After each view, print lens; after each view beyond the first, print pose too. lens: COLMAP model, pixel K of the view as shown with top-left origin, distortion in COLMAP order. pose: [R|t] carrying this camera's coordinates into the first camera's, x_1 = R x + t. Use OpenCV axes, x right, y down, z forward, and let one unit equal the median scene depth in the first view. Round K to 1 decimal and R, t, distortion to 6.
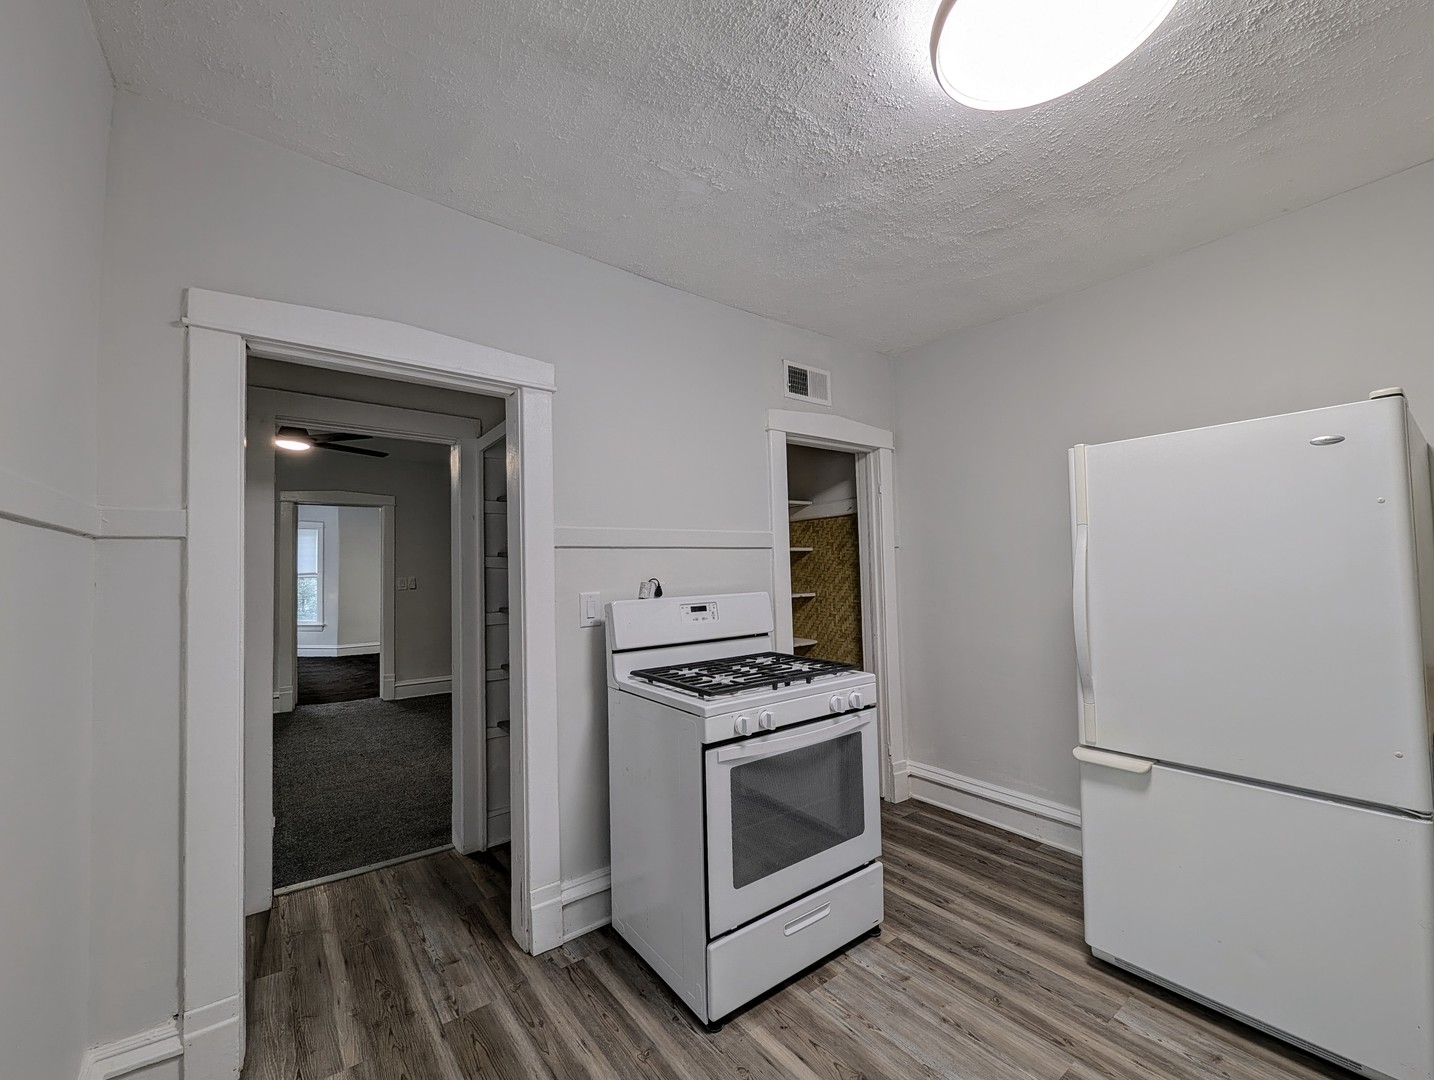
lens RADIAL K [[595.5, 0, 717.9], [0, 595.5, 542.0], [0, 0, 1]] dist [0.000386, -0.000574]
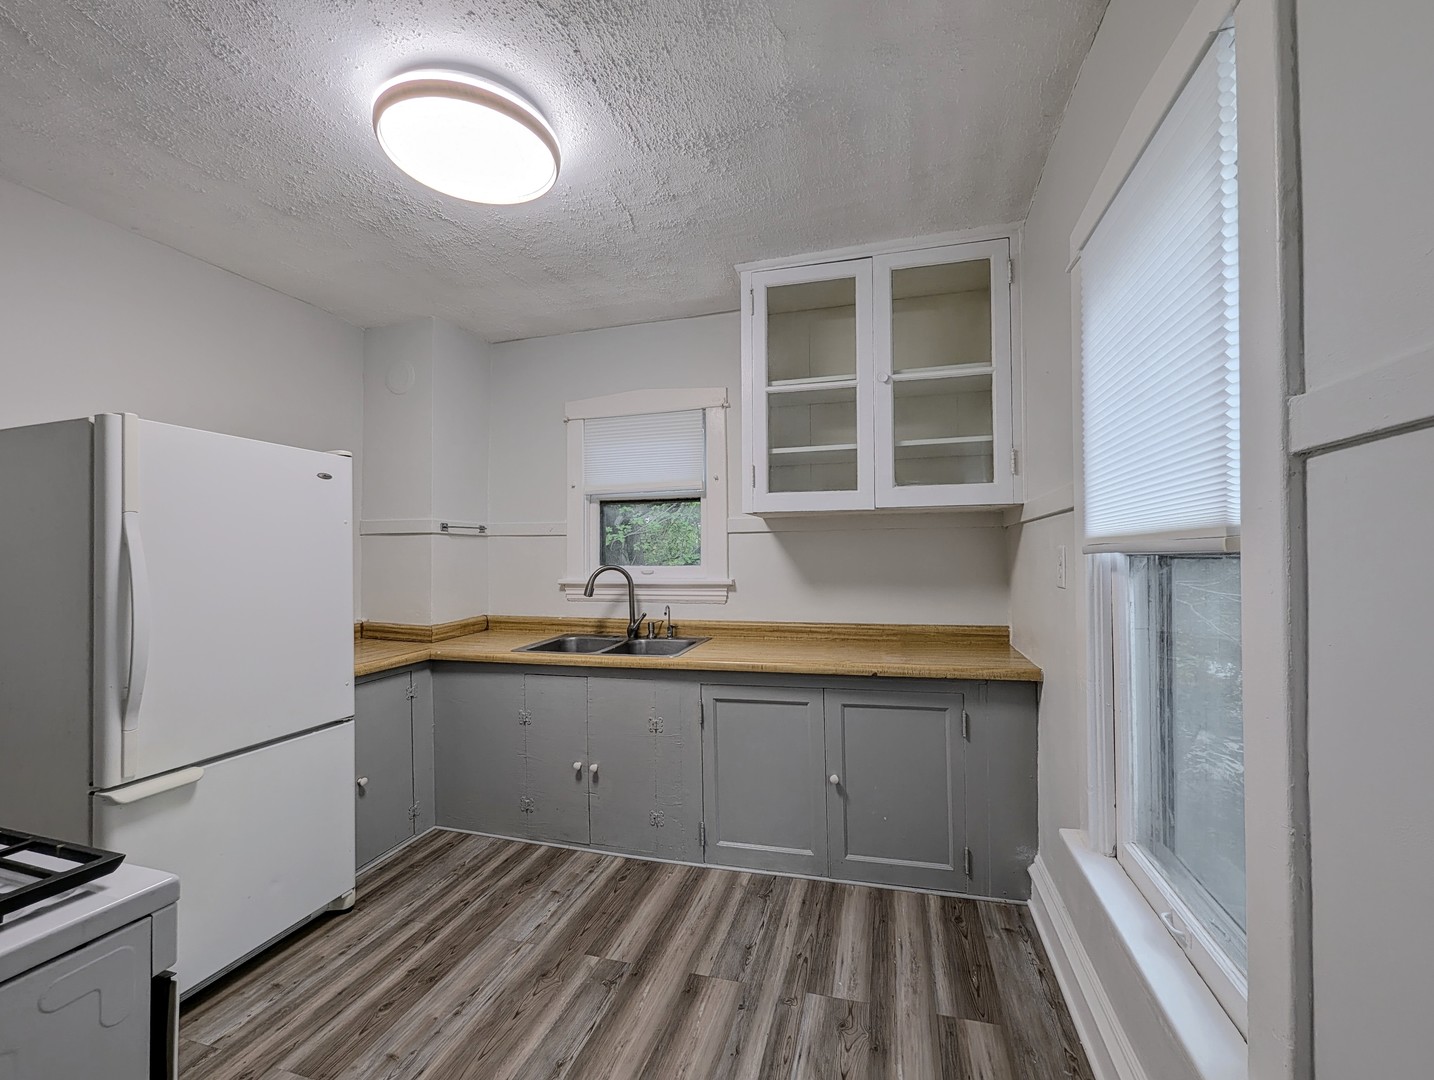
lens RADIAL K [[595.5, 0, 719.2], [0, 595.5, 547.8], [0, 0, 1]] dist [0.000386, -0.000574]
pose [[-0.595854, 0.032083, 0.802452, -0.626522], [-0.018168, 0.998407, -0.053408, 0.055892], [-0.802887, -0.046402, -0.594322, 1.008781]]
